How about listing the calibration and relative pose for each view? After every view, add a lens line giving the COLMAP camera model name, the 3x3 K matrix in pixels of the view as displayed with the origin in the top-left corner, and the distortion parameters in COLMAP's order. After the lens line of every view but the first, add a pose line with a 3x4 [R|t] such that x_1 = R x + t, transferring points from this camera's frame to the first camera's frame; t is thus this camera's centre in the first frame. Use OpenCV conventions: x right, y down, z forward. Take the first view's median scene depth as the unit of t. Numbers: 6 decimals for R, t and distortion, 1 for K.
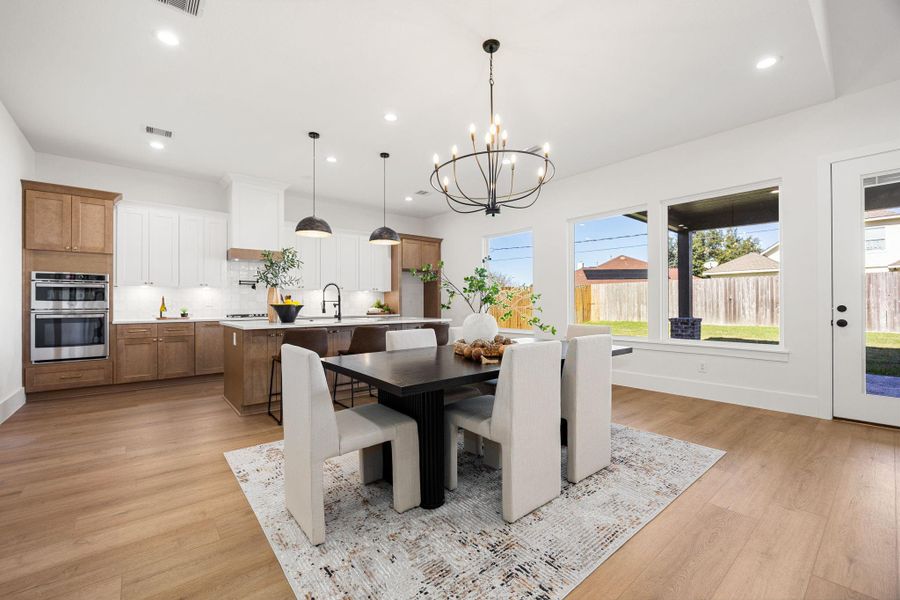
lens RADIAL K [[366.6, 0, 428.6], [0, 366.6, 300.5], [0, 0, 1]] dist [-0.011789, 0.000114]
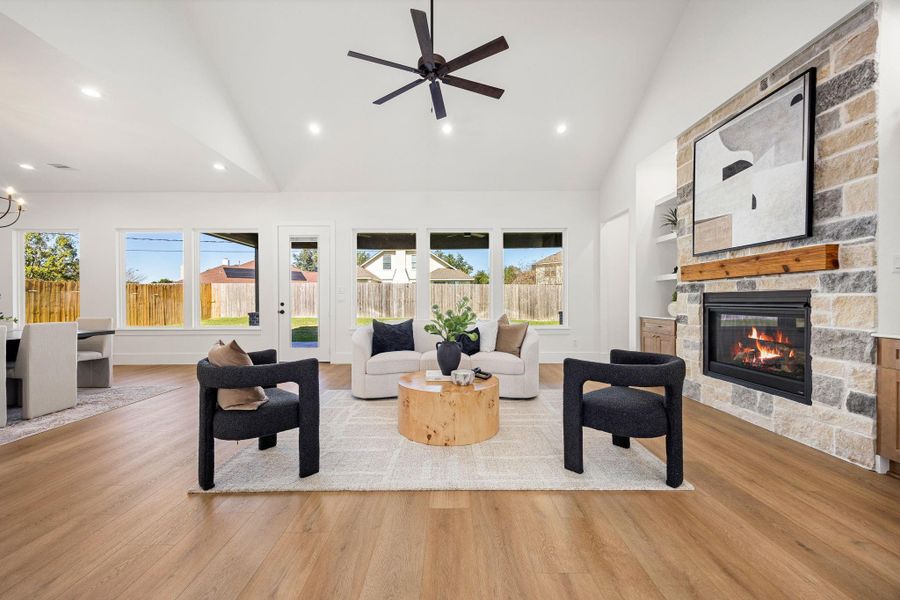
lens RADIAL K [[361.1, 0, 443.8], [0, 361.1, 301.1], [0, 0, 1]] dist [0.000673, 0.000087]
pose [[0.626577, -0.000206, 0.779359, 0.203404], [-0.005154, 0.999977, 0.004407, -0.005762], [-0.779342, -0.006778, 0.626562, -0.737818]]
